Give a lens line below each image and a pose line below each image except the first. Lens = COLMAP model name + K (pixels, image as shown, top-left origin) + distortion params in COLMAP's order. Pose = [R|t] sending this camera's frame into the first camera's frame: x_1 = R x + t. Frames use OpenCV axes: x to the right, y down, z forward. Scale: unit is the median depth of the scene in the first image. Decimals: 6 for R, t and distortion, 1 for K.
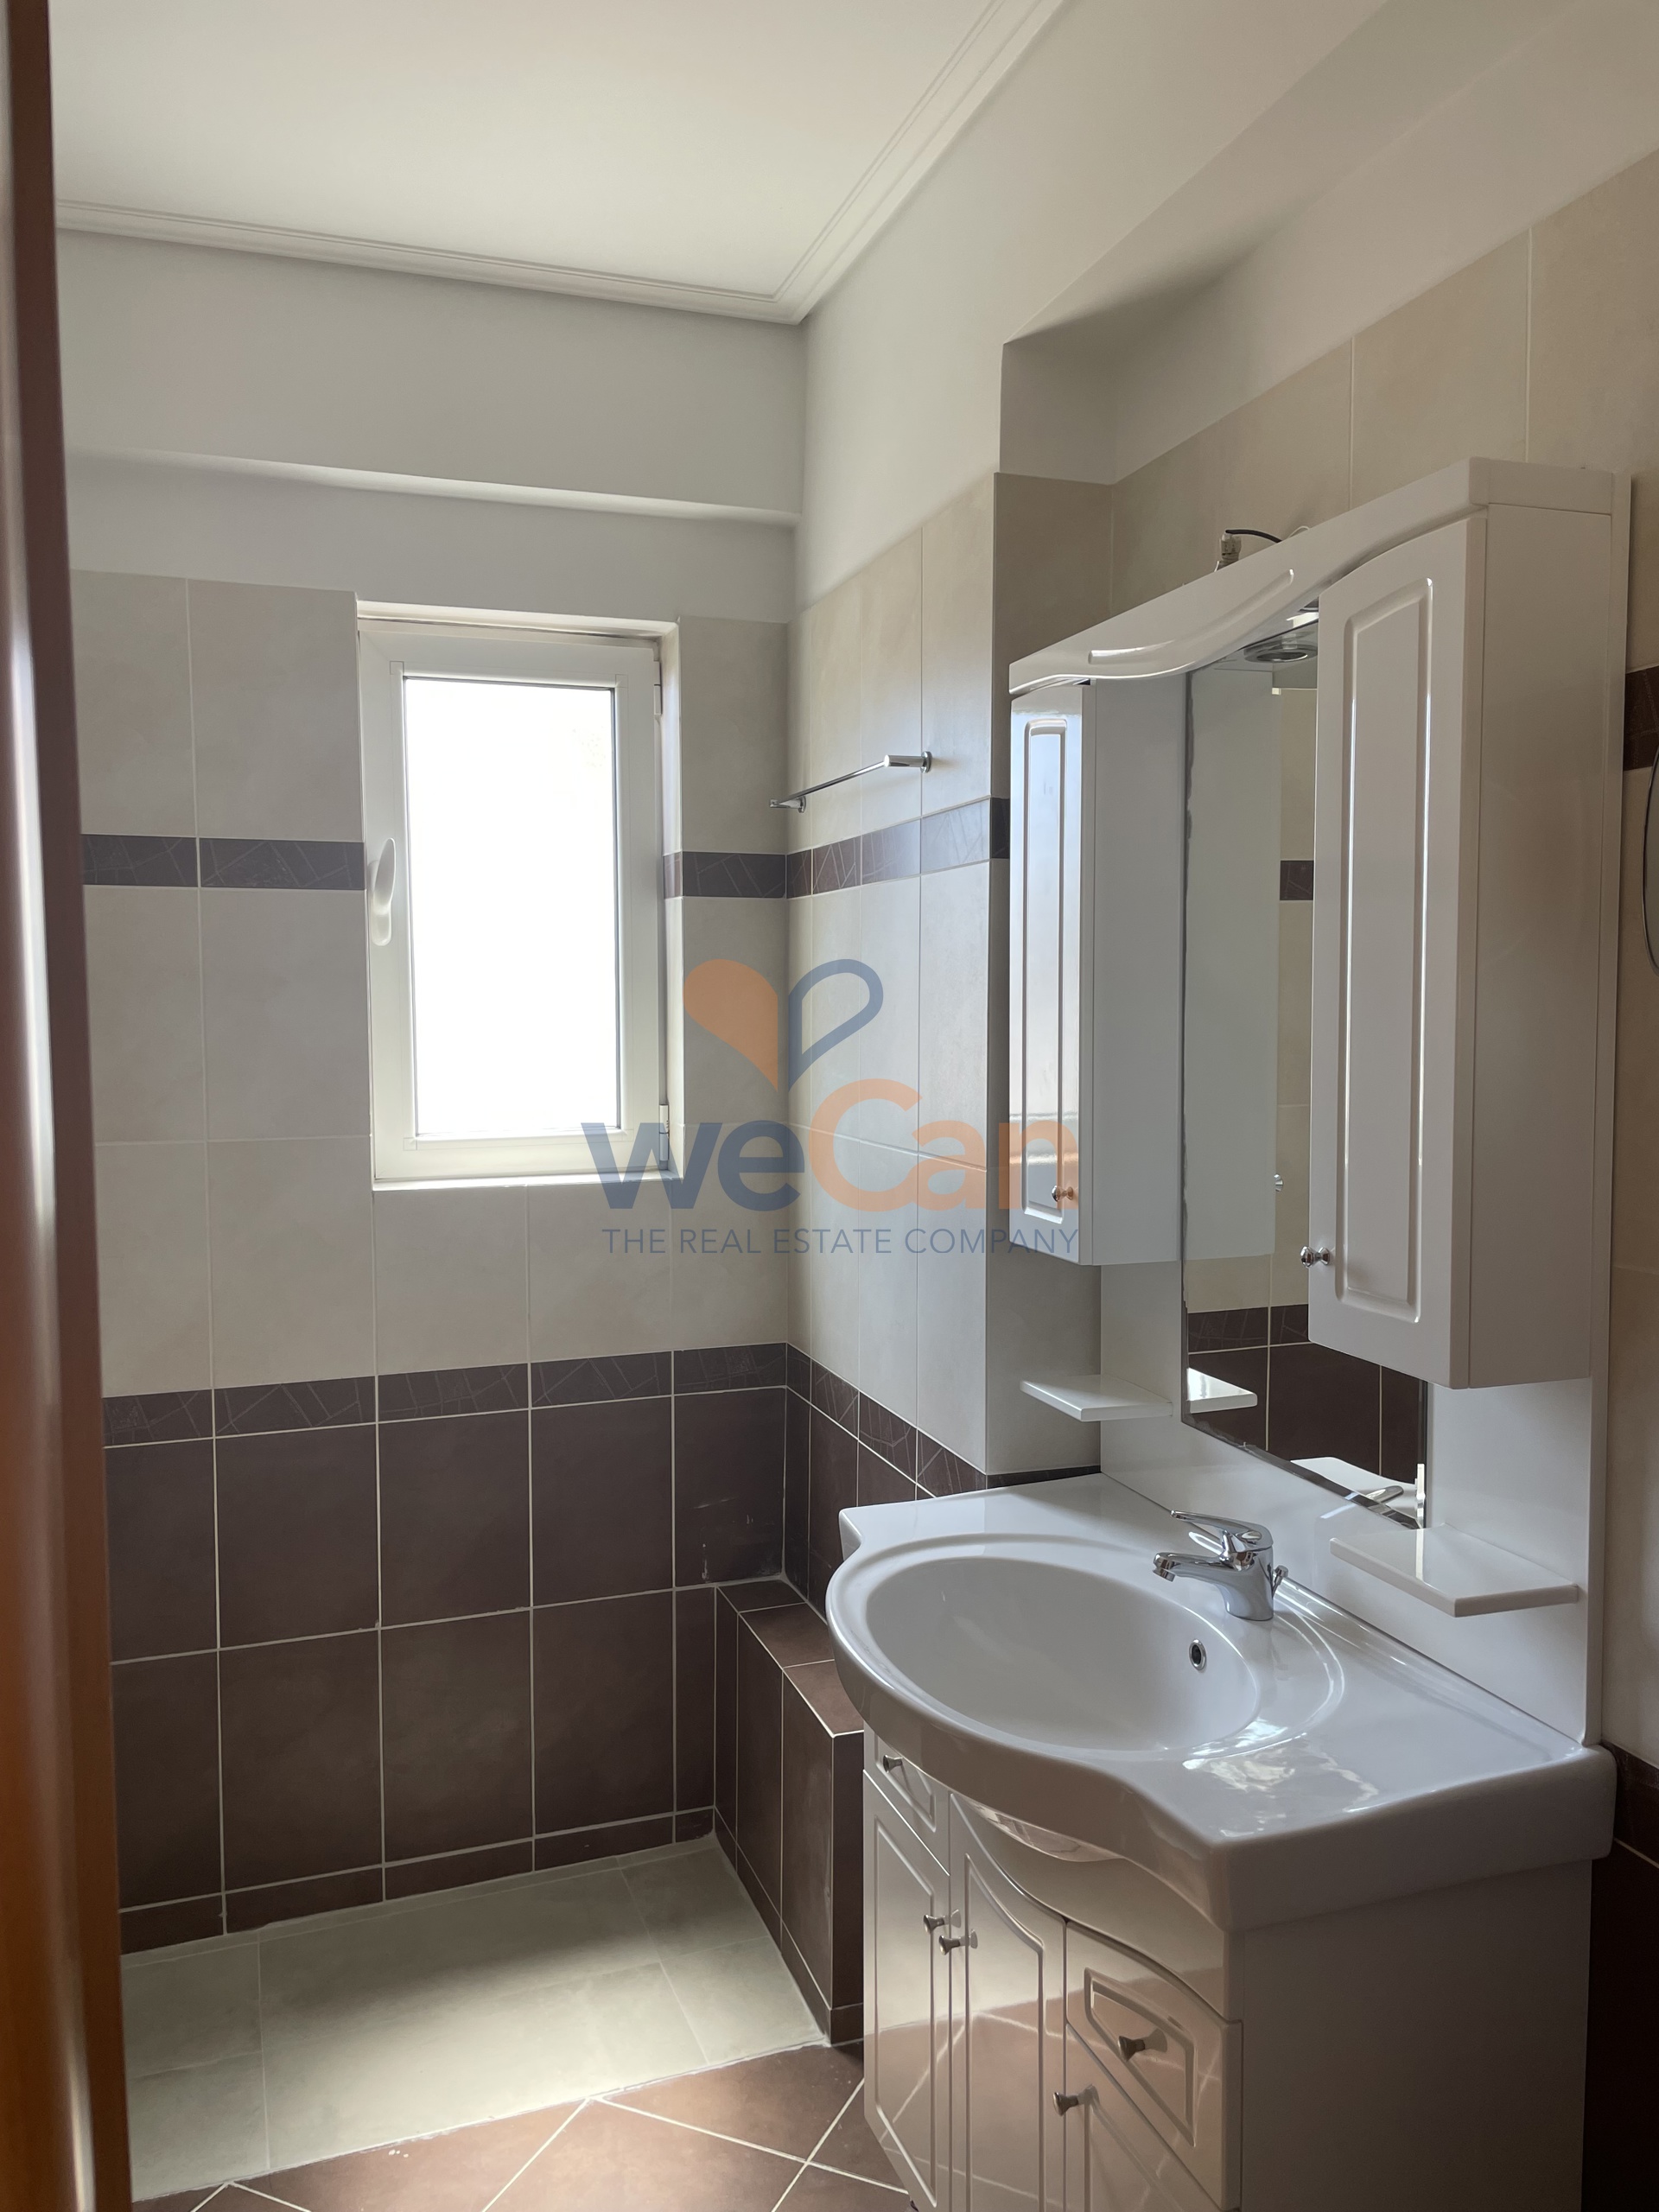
lens RADIAL K [[1664.5, 0, 832.7], [0, 1664.5, 1106.0], [0, 0, 1]] dist [-0.024601, -0.006293]
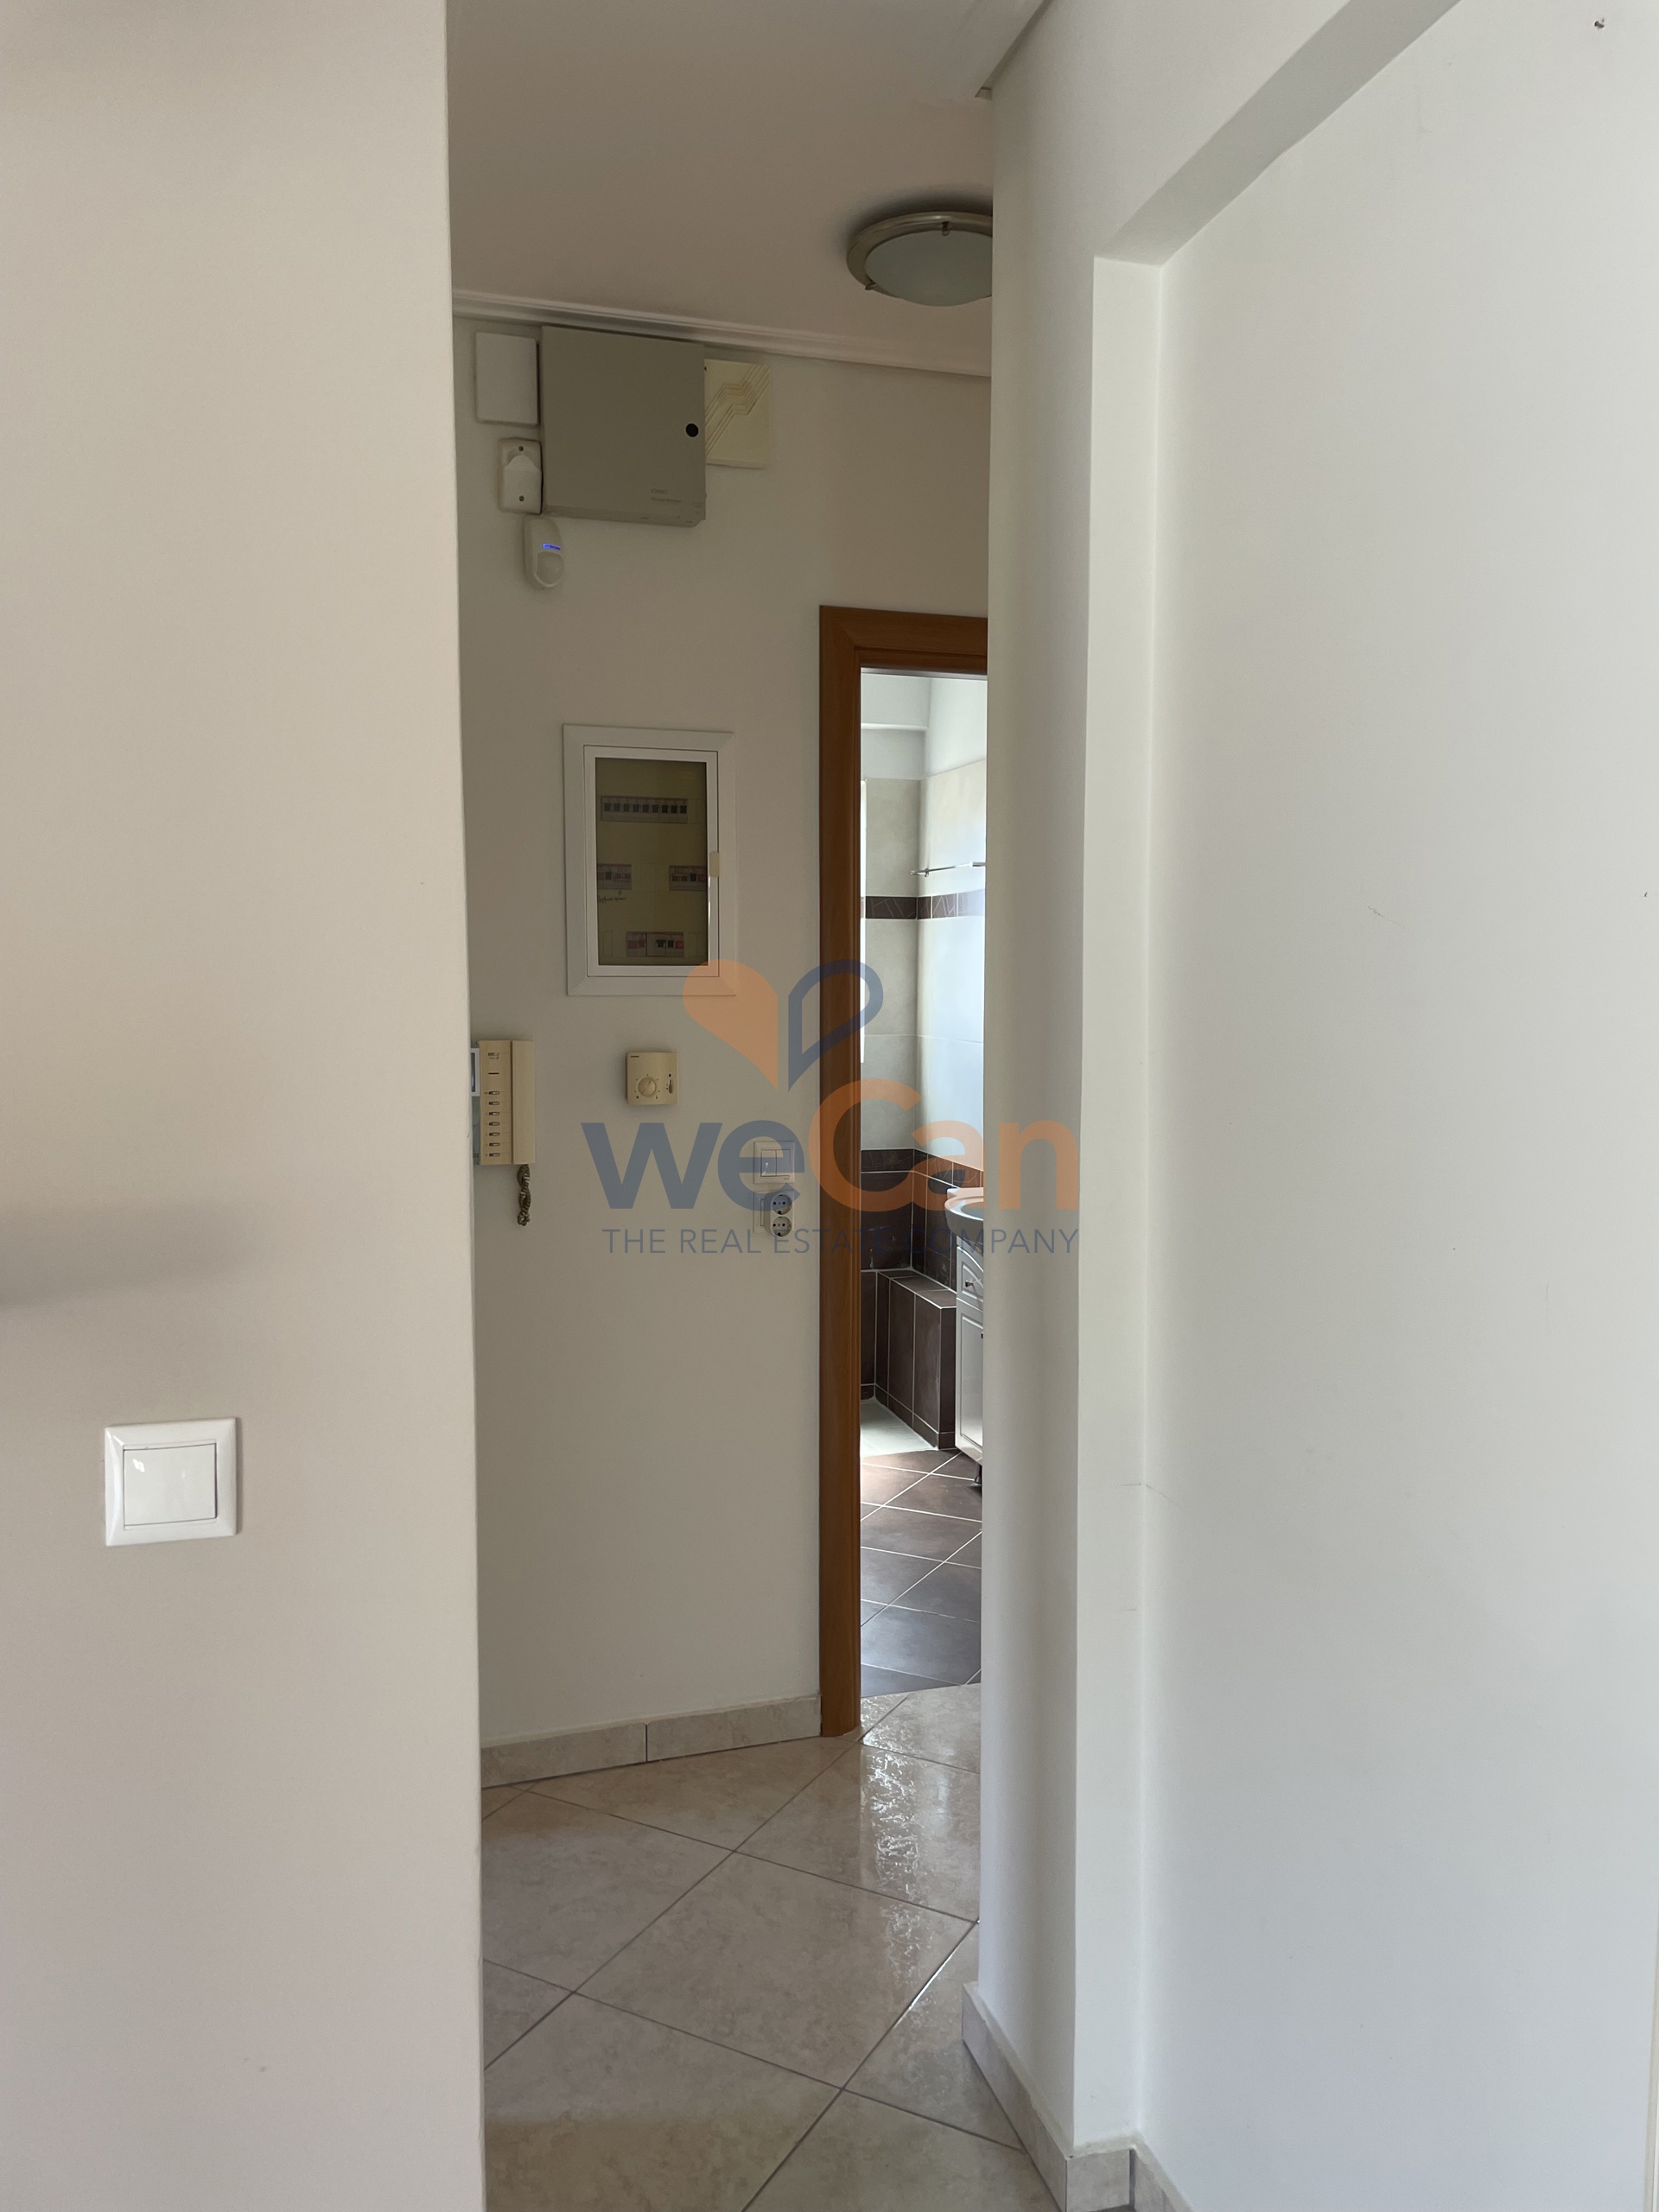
lens RADIAL K [[1664.5, 0, 830.2], [0, 1664.5, 1101.4], [0, 0, 1]] dist [-0.024601, -0.006293]
pose [[0.998799, 0.008295, -0.048281, -0.035474], [-0.007424, 0.999807, 0.018197, 0.057829], [0.048423, -0.017817, 0.998668, -1.020590]]
